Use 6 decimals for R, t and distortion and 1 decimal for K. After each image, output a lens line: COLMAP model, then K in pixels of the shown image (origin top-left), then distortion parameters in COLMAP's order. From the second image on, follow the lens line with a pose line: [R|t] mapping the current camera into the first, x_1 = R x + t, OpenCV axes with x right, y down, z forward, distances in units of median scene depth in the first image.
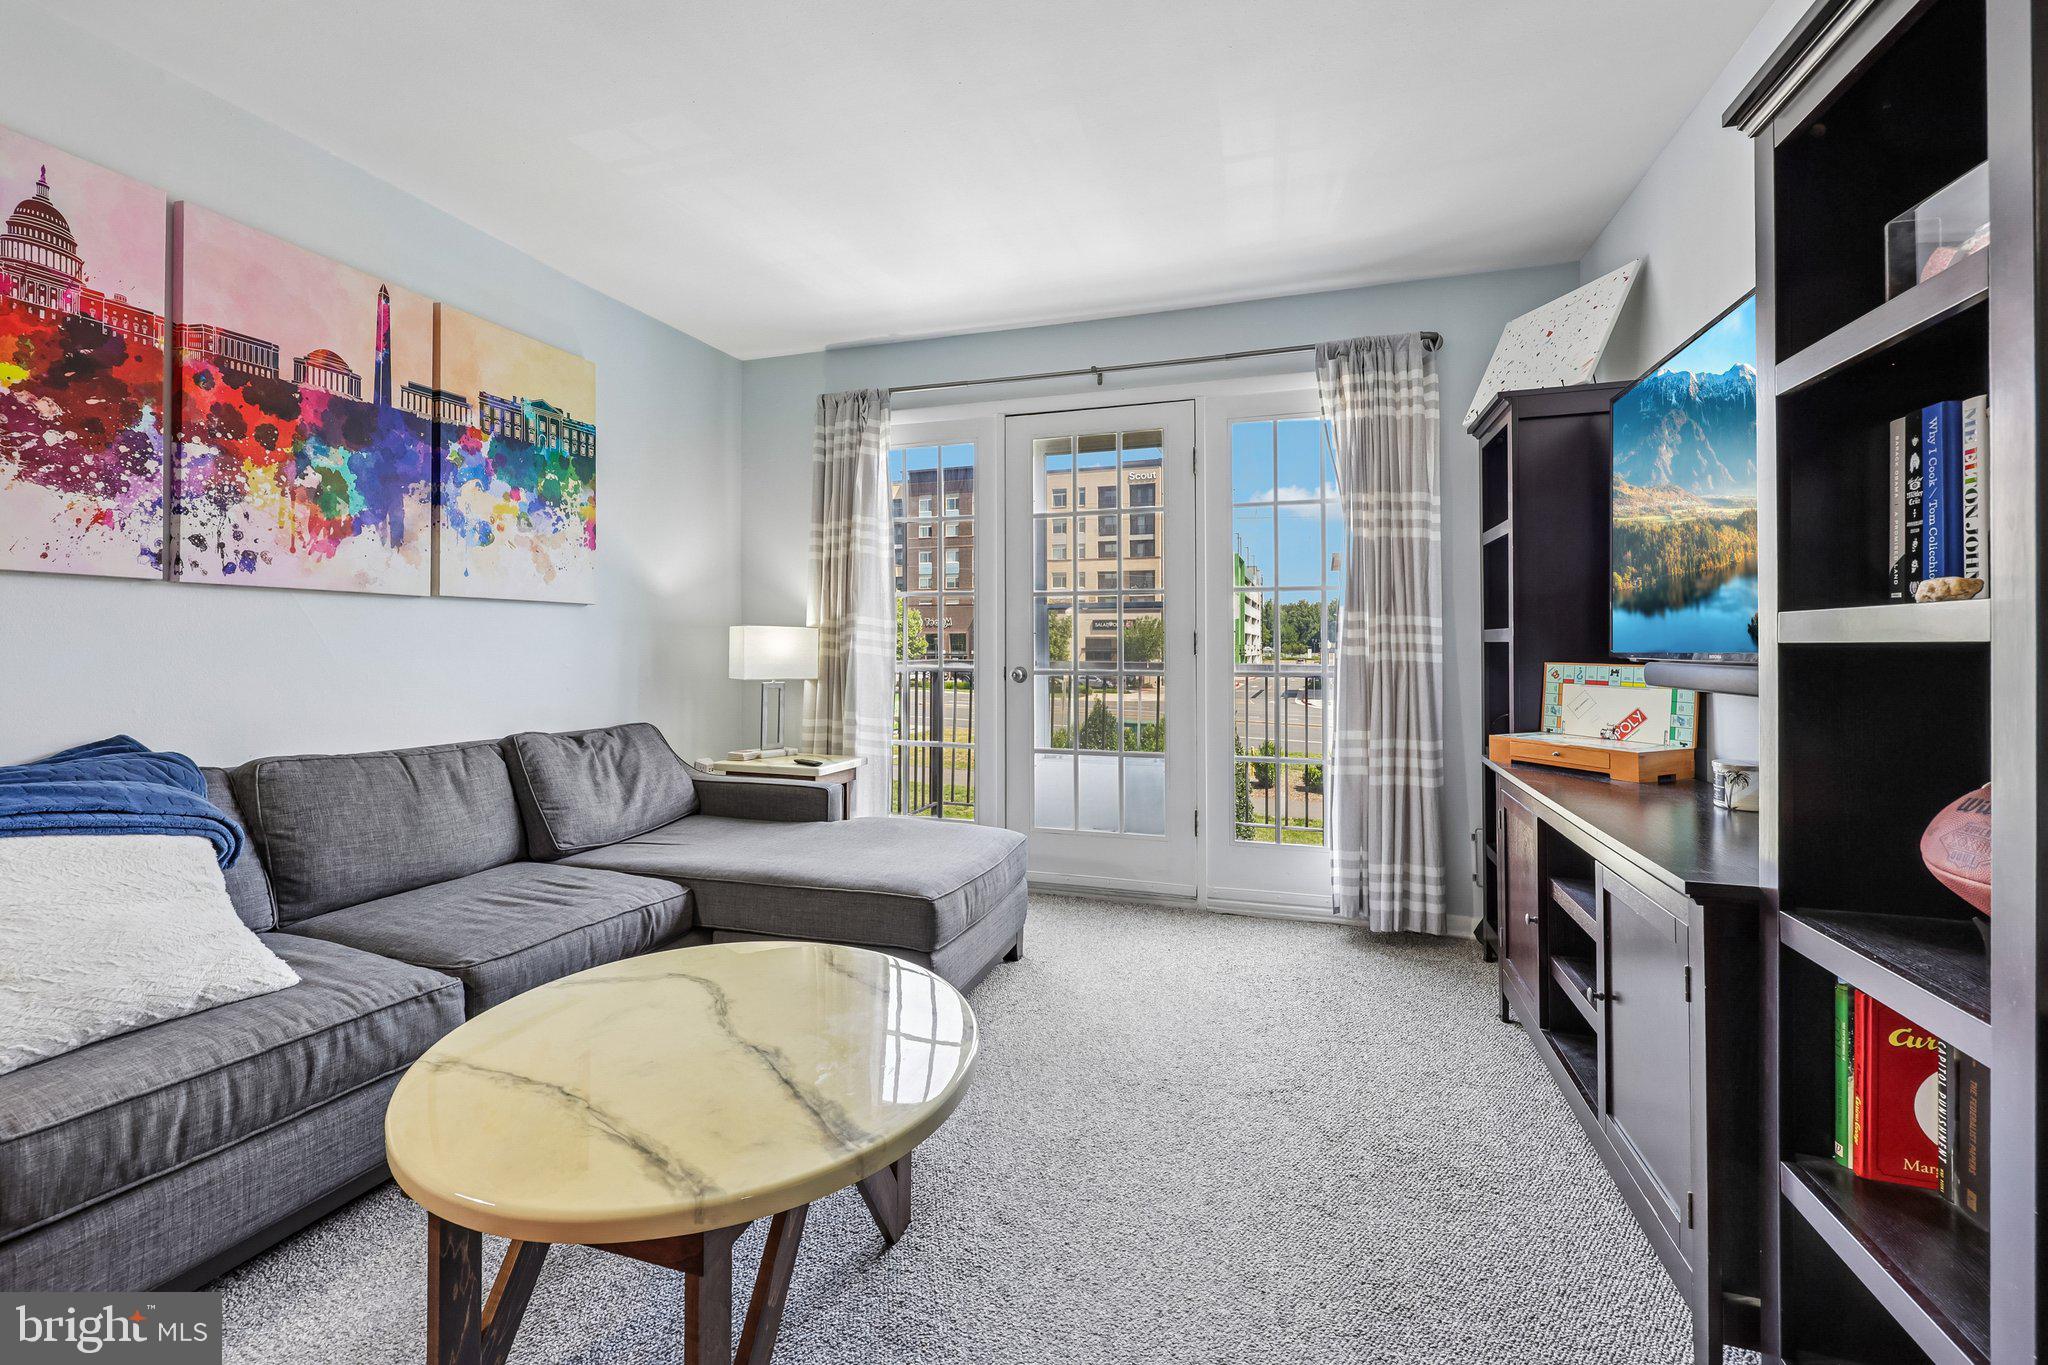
lens RADIAL K [[839.1, 0, 1017.0], [0, 839.1, 641.0], [0, 0, 1]] dist [-0.000657, 0.000204]
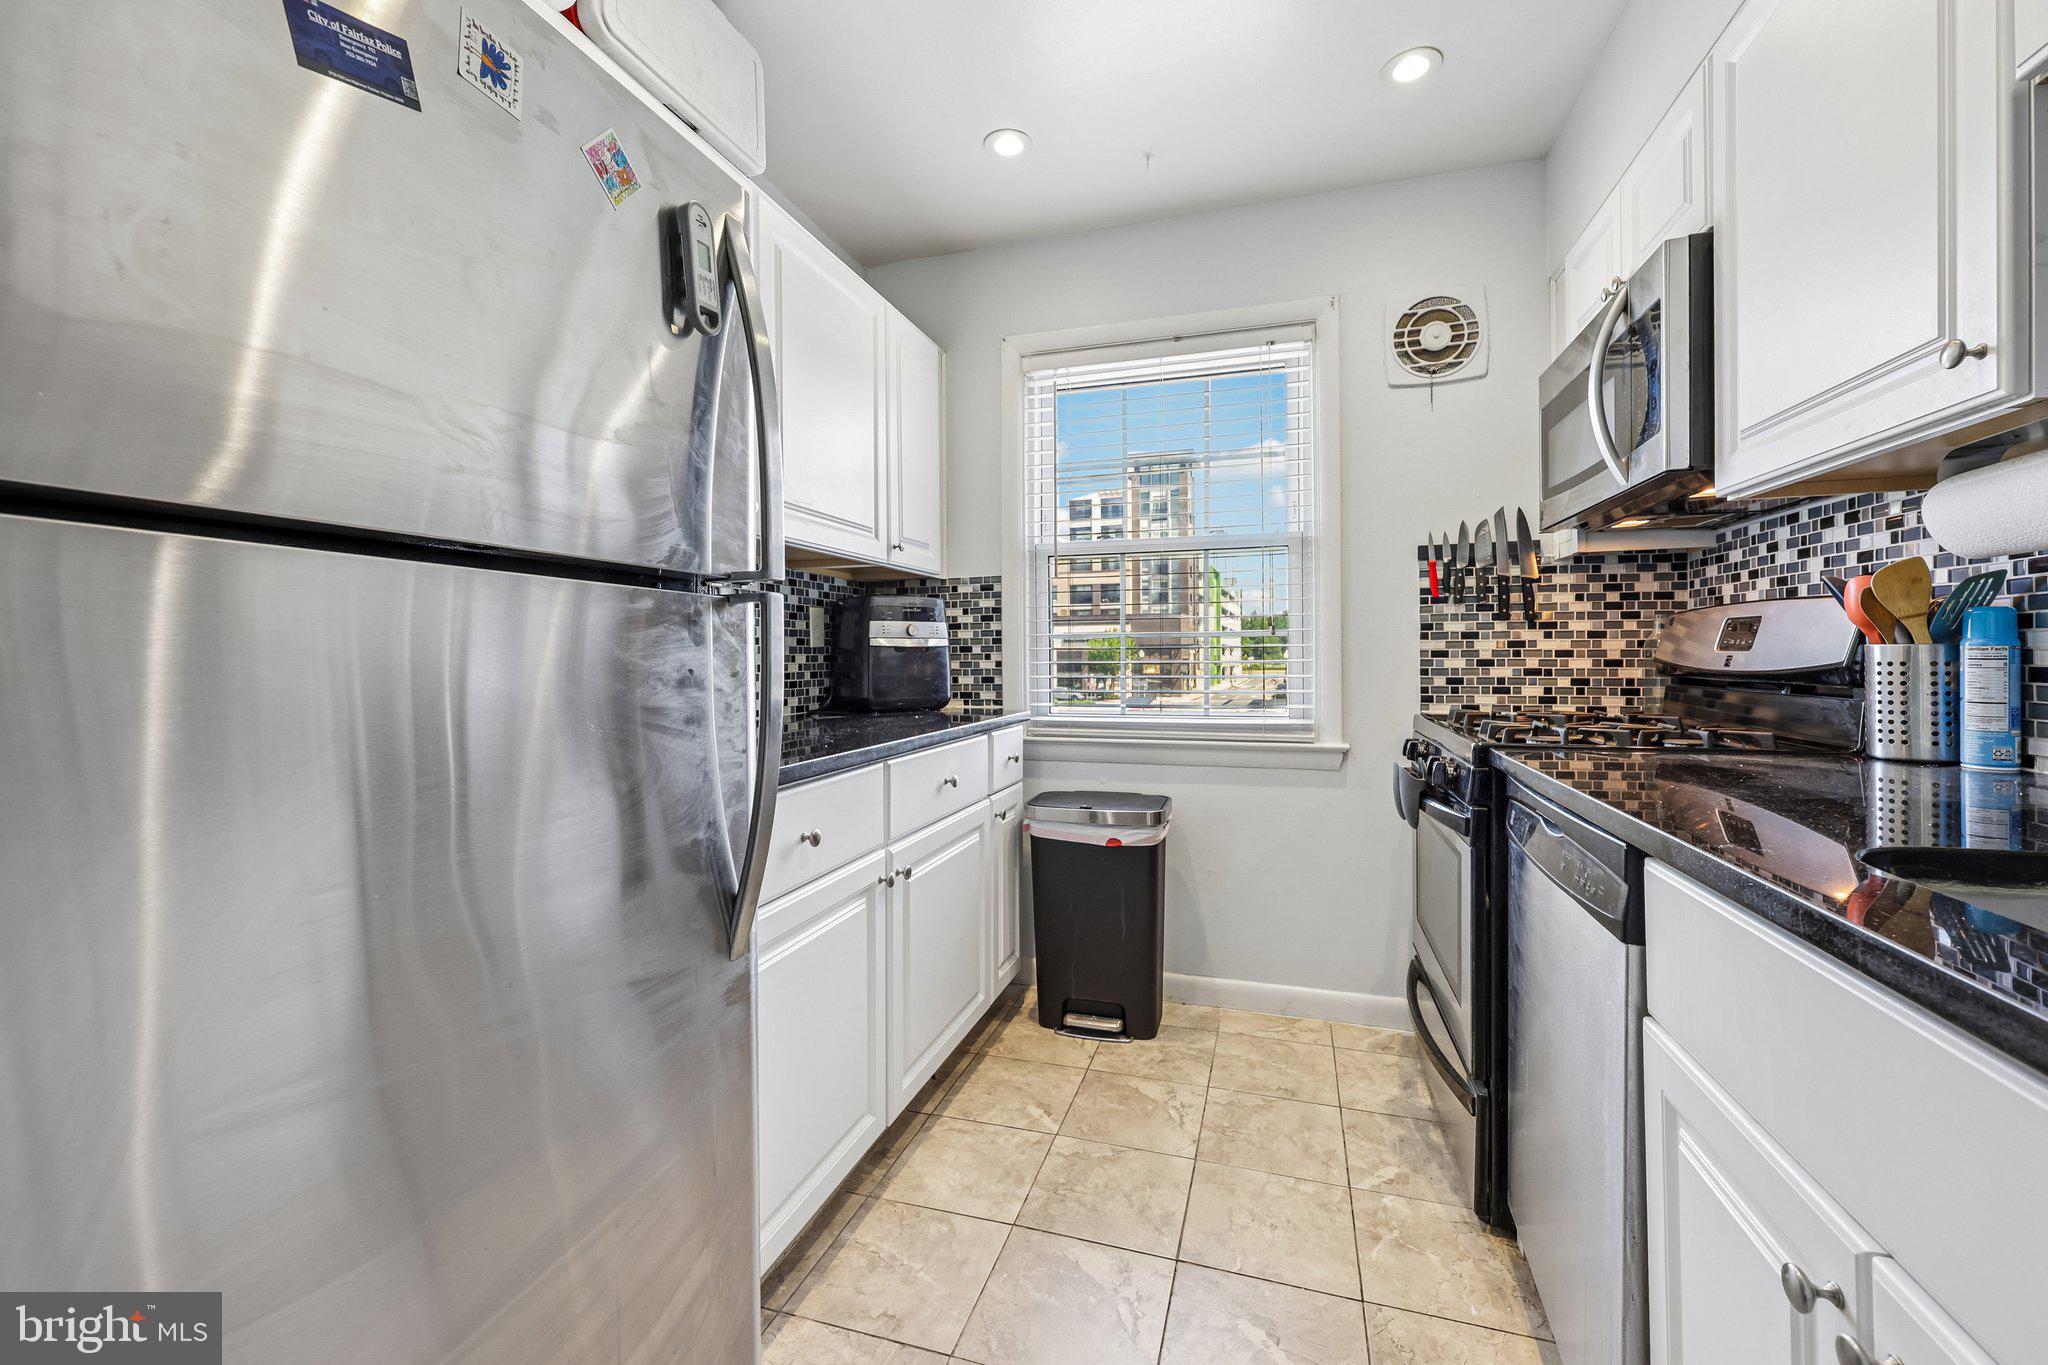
lens RADIAL K [[835.2, 0, 1022.6], [0, 835.2, 656.5], [0, 0, 1]] dist [0.000288, 0.000525]
pose [[0.999804, -0.013436, 0.014536, 1.097024], [0.013402, 0.999907, 0.002433, 0.001869], [-0.014567, -0.002237, 0.999891, 0.015408]]
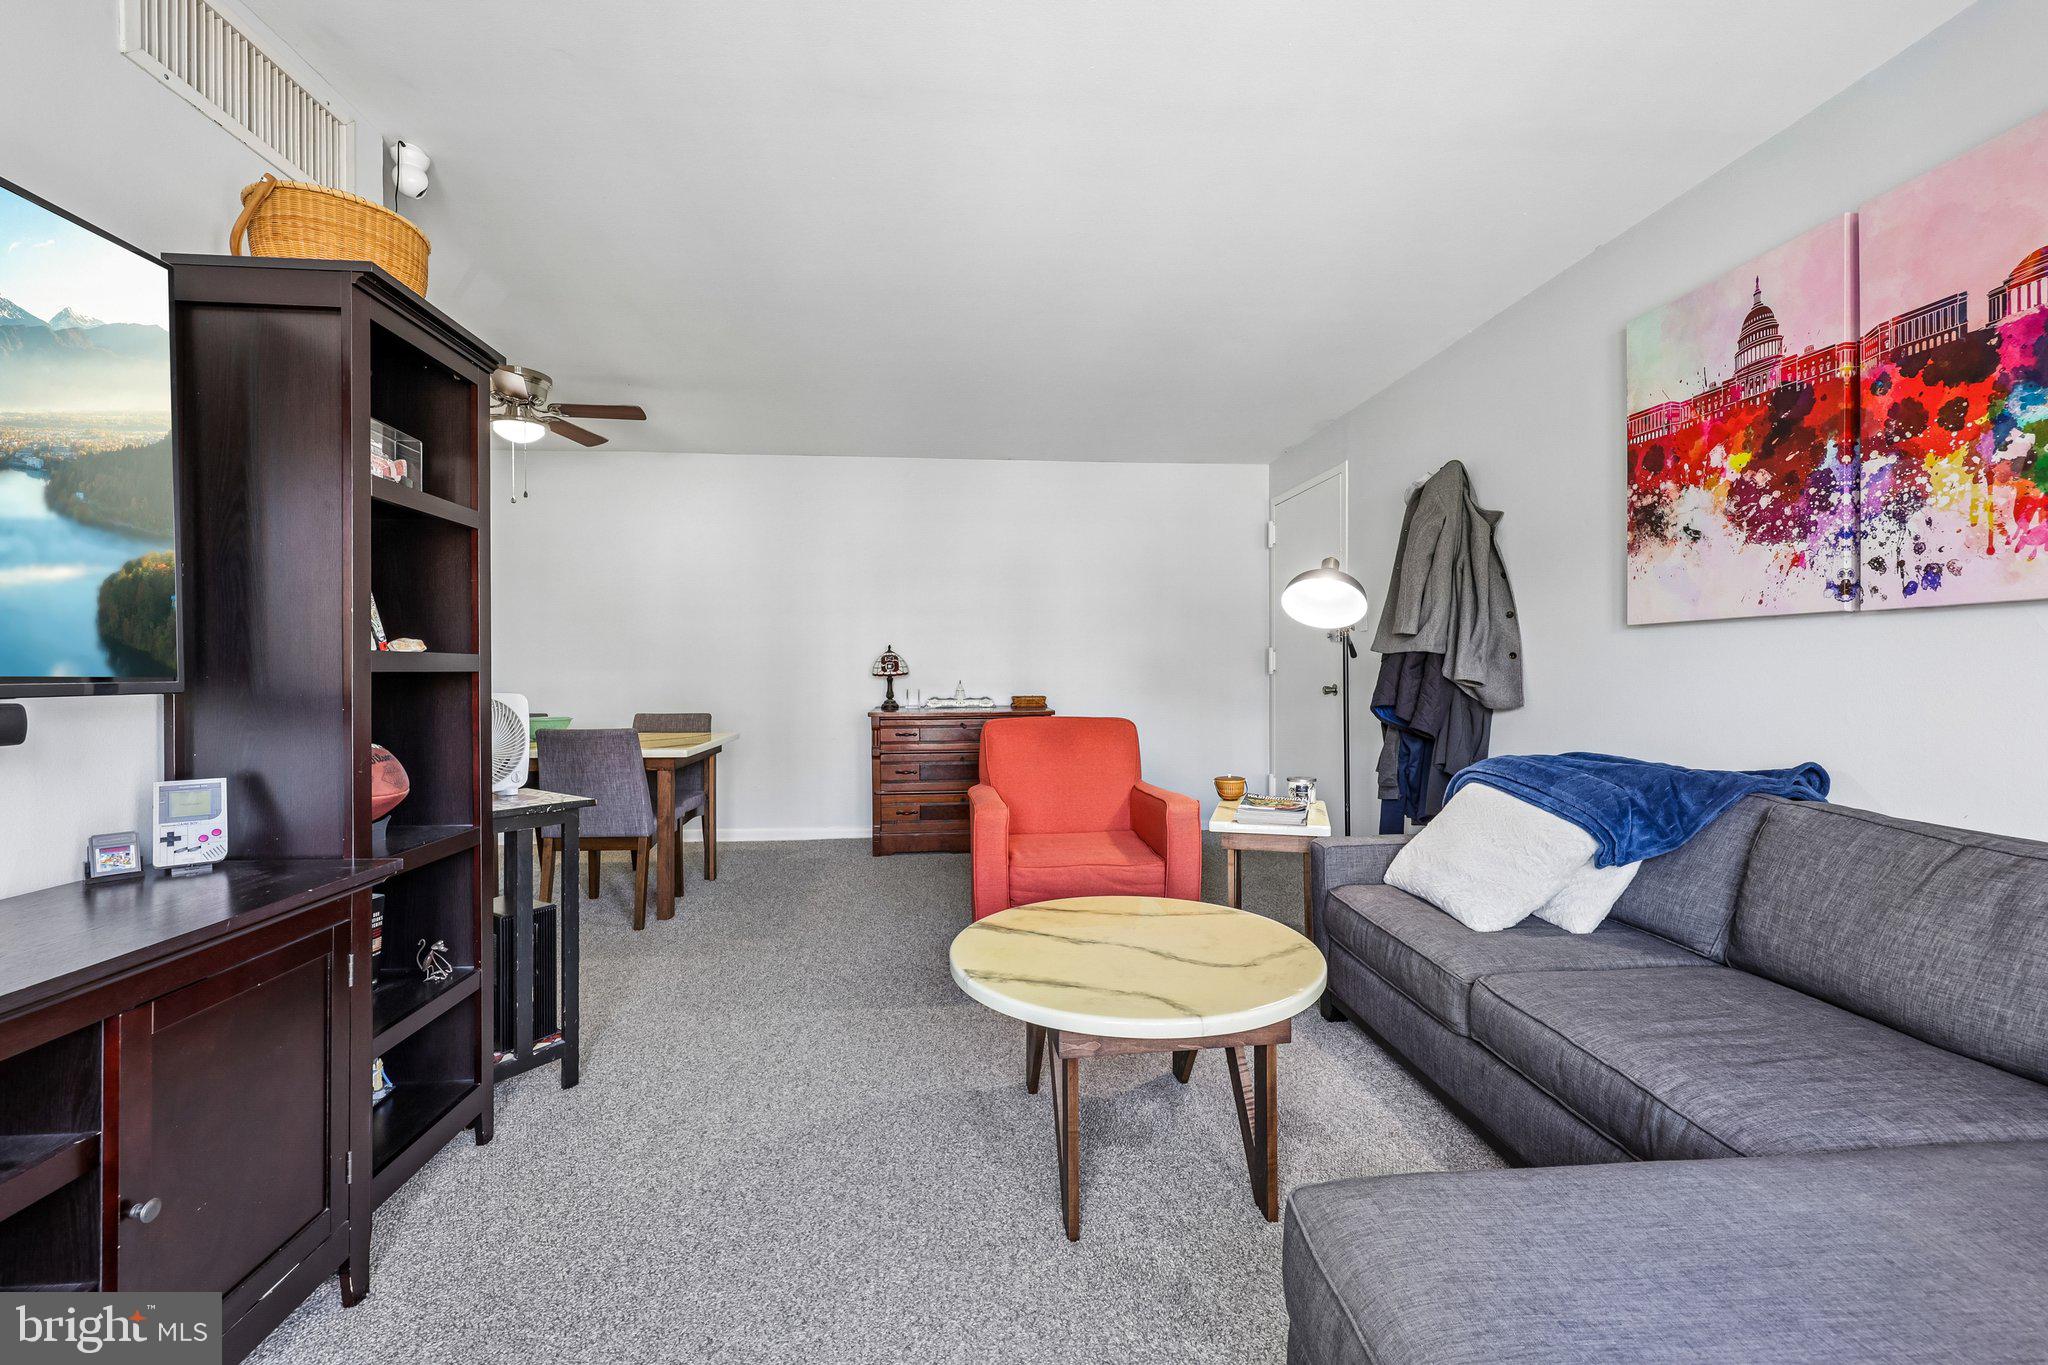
lens RADIAL K [[824.6, 0, 1021.5], [0, 824.6, 678.9], [0, 0, 1]] dist [0.001336, 0.000237]
pose [[-0.918387, 0.000374, -0.395684, 0.205021], [-0.000880, 0.999995, 0.002986, 0.003696], [0.395683, 0.003090, -0.918382, 1.257906]]
